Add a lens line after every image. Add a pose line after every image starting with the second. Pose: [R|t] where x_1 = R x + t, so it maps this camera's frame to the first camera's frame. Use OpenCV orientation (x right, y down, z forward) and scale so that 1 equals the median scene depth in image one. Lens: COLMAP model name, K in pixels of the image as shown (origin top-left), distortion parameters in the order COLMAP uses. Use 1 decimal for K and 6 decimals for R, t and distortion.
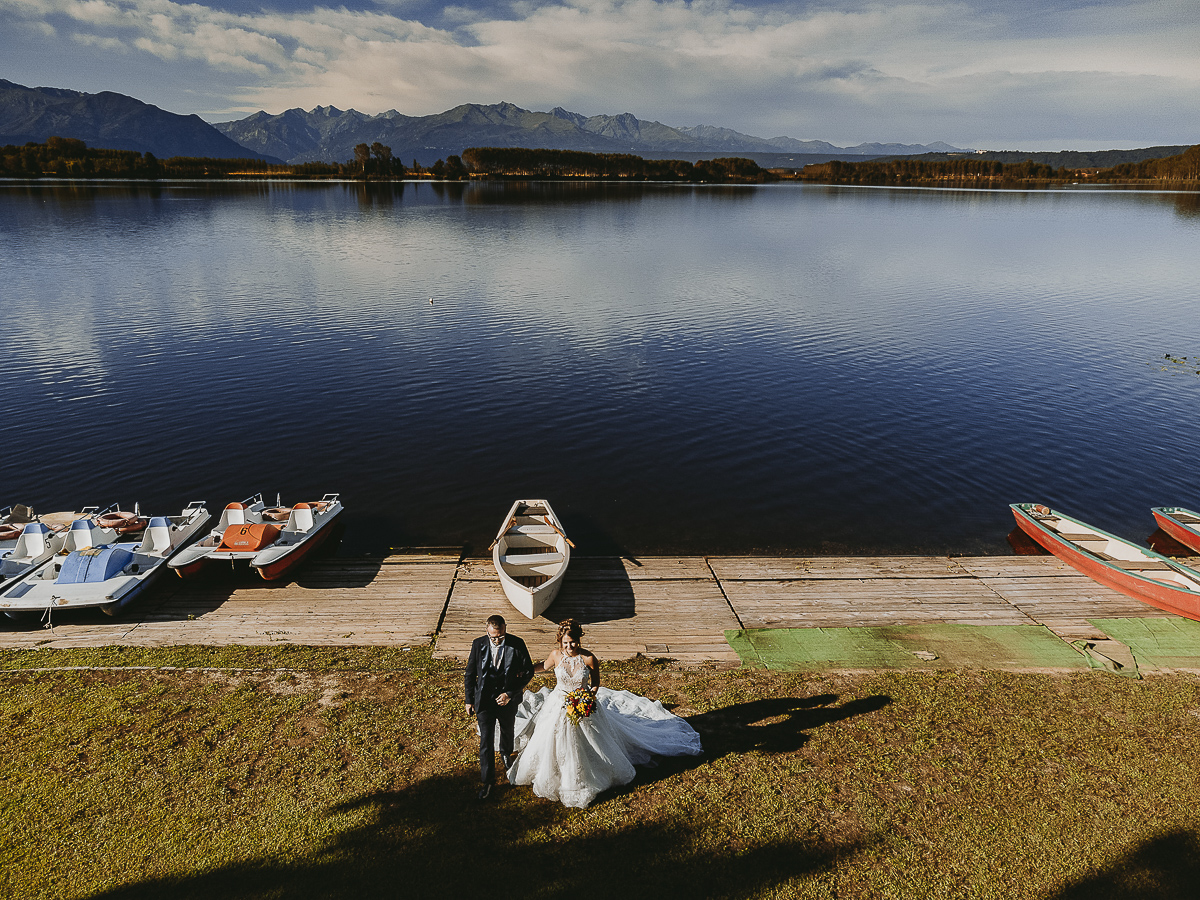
lens RADIAL K [[894.6, 0, 600.0], [0, 894.6, 450.0], [0, 0, 1]] dist [0.002472, 0.011020]
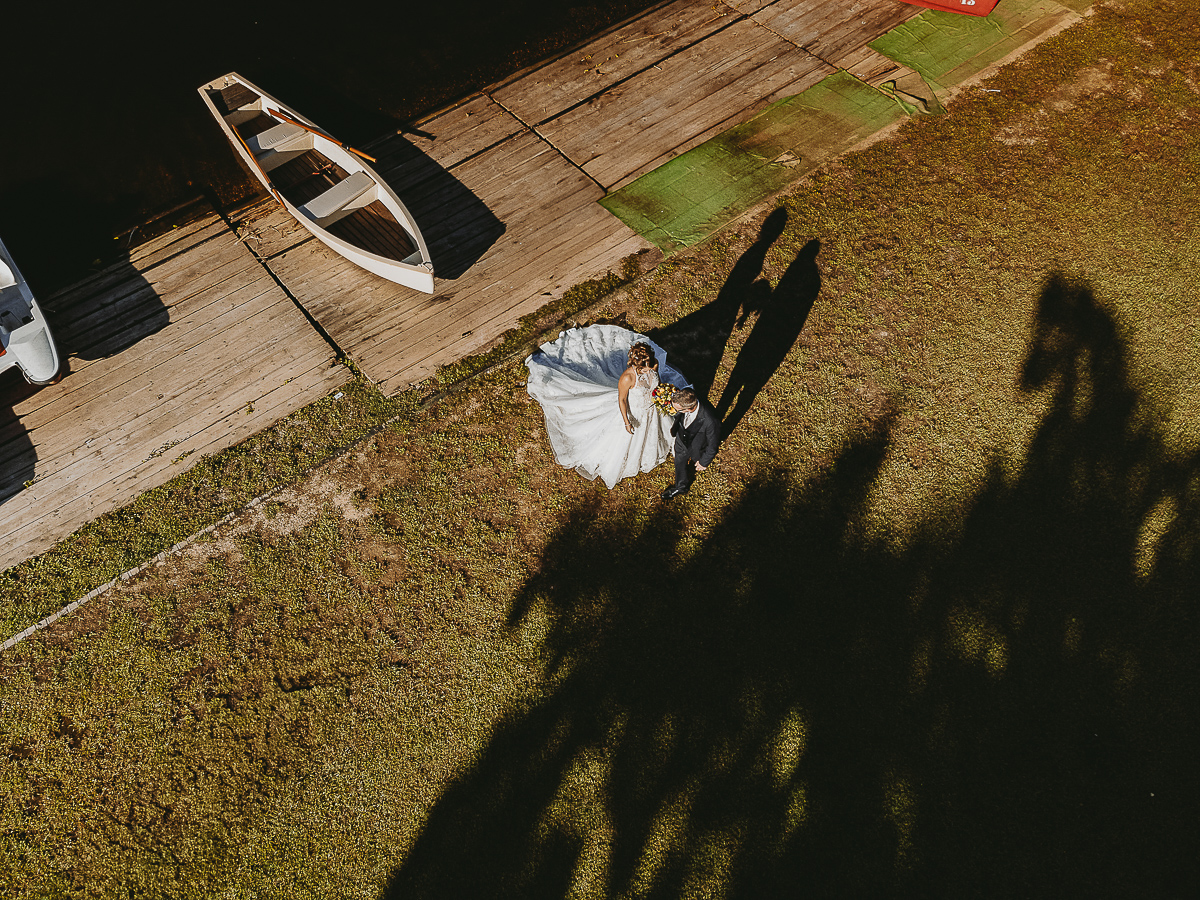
lens RADIAL K [[894.6, 0, 600.0], [0, 894.6, 450.0], [0, 0, 1]] dist [0.002472, 0.011020]
pose [[0.811744, -0.506023, 0.291569, -0.291628], [0.170783, 0.683106, 0.710070, -0.319415], [-0.558484, -0.526600, 0.640927, 0.270337]]
